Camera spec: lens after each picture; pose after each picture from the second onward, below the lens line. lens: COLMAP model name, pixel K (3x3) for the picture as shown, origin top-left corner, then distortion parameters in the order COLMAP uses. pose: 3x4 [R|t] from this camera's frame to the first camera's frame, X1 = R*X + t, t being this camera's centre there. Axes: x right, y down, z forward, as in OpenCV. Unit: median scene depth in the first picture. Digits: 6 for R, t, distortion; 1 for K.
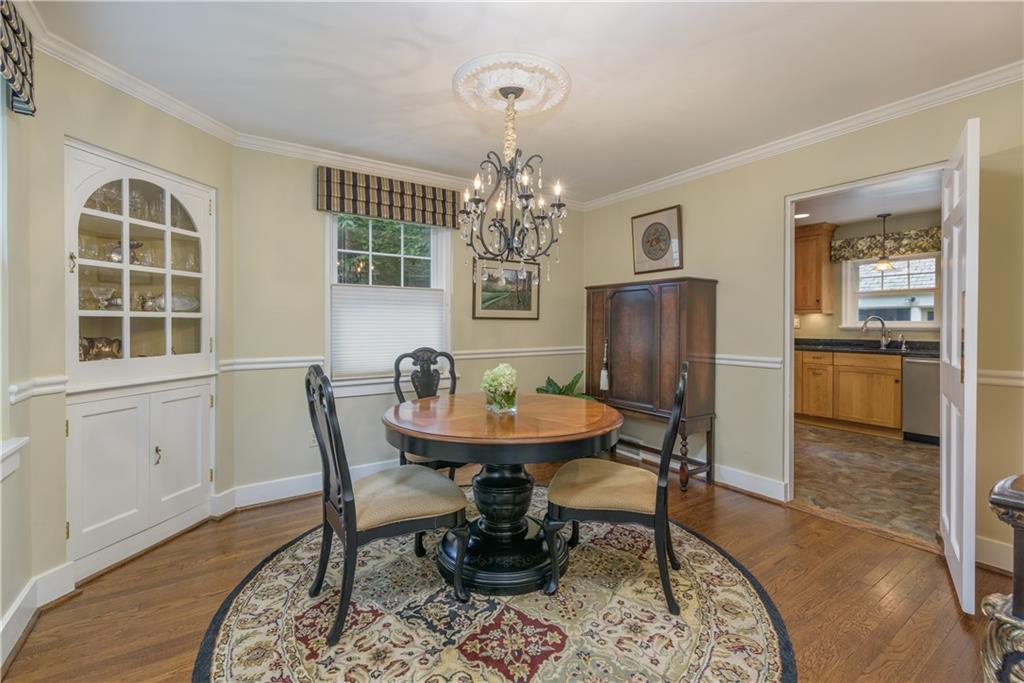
lens RADIAL K [[448.8, 0, 514.0], [0, 448.8, 328.6], [0, 0, 1]] dist [0.000099, -0.000041]
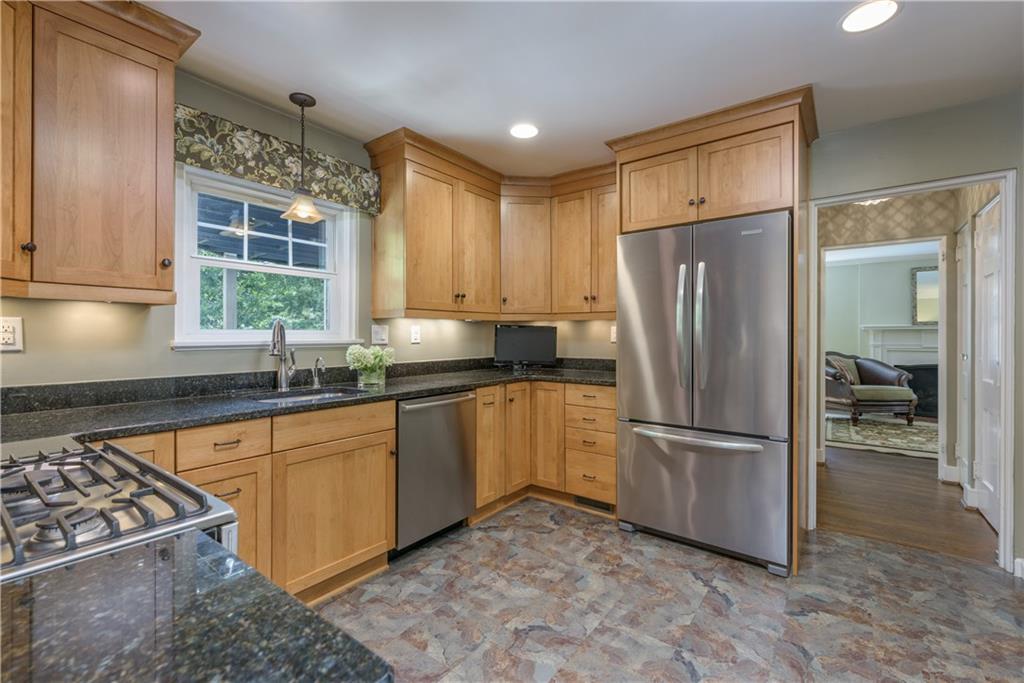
lens RADIAL K [[447.9, 0, 511.5], [0, 447.9, 335.5], [0, 0, 1]] dist [0.000107, -0.000089]
pose [[-0.327621, -0.001543, 0.944808, 0.329452], [0.006570, 0.999971, 0.003912, -0.011571], [-0.944786, 0.007489, -0.327602, 0.977533]]
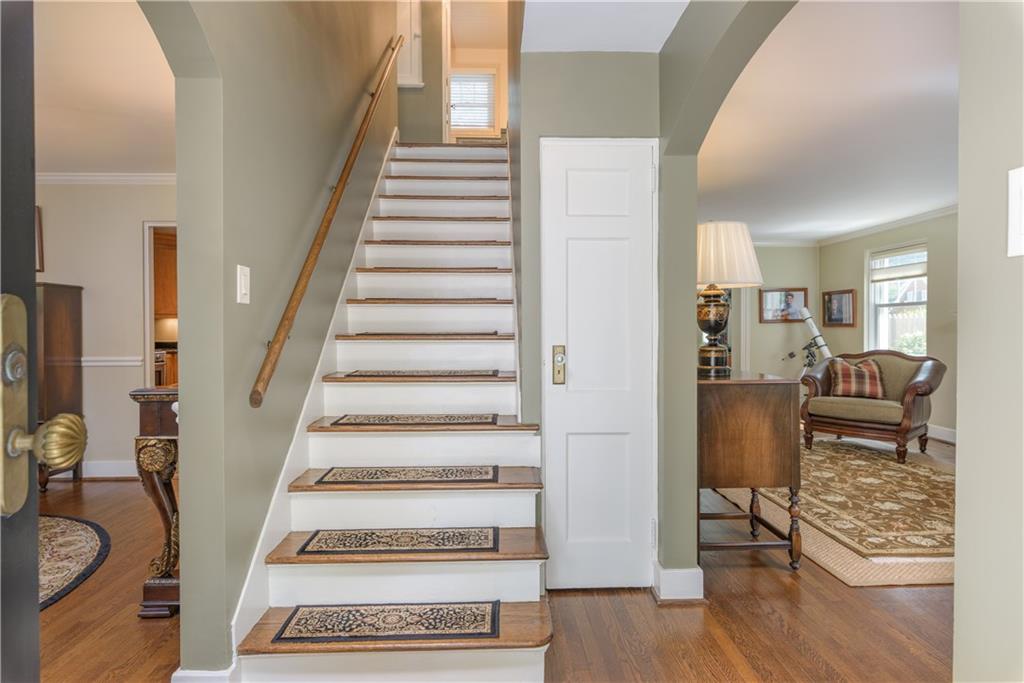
lens RADIAL K [[541.2, 0, 512.1], [0, 541.2, 332.9], [0, 0, 1]] dist [0.001511, 0.000250]
pose [[0.528099, -0.013238, 0.849080, -0.068693], [0.012688, 0.999890, 0.007698, 0.001819], [-0.849088, 0.006708, 0.528208, -0.381937]]
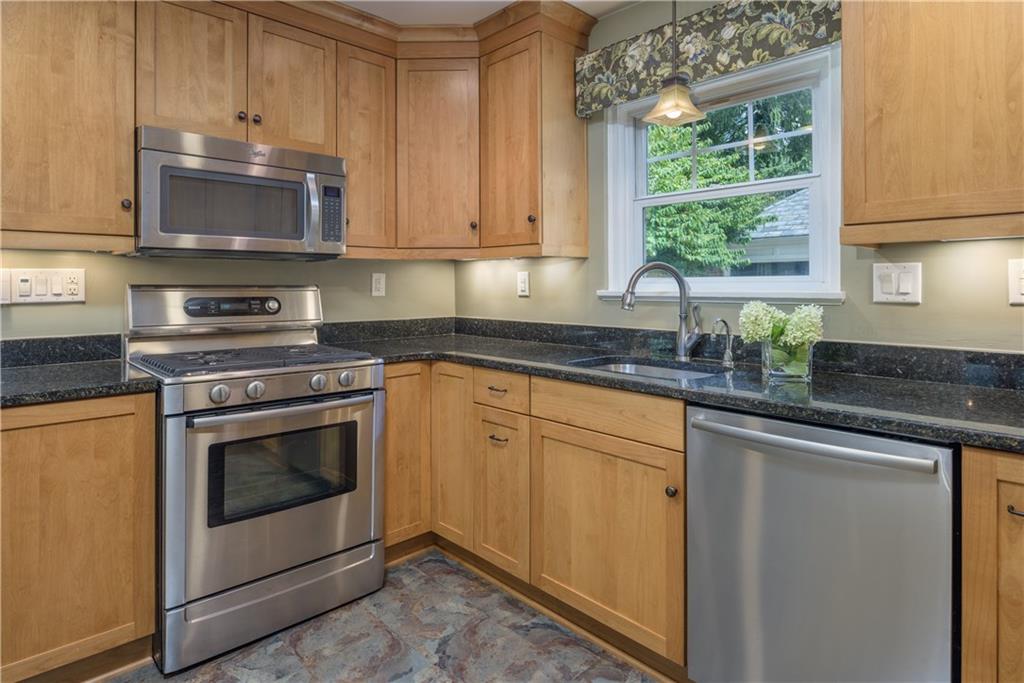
lens RADIAL K [[563.2, 0, 509.1], [0, 563.2, 283.6], [0, 0, 1]] dist [-0.002704, -0.000183]
pose [[0.987219, -0.001486, 0.159365, 0.659448], [0.002866, 0.999960, -0.008432, -0.008971], [-0.159346, 0.008781, 0.987184, 0.634889]]
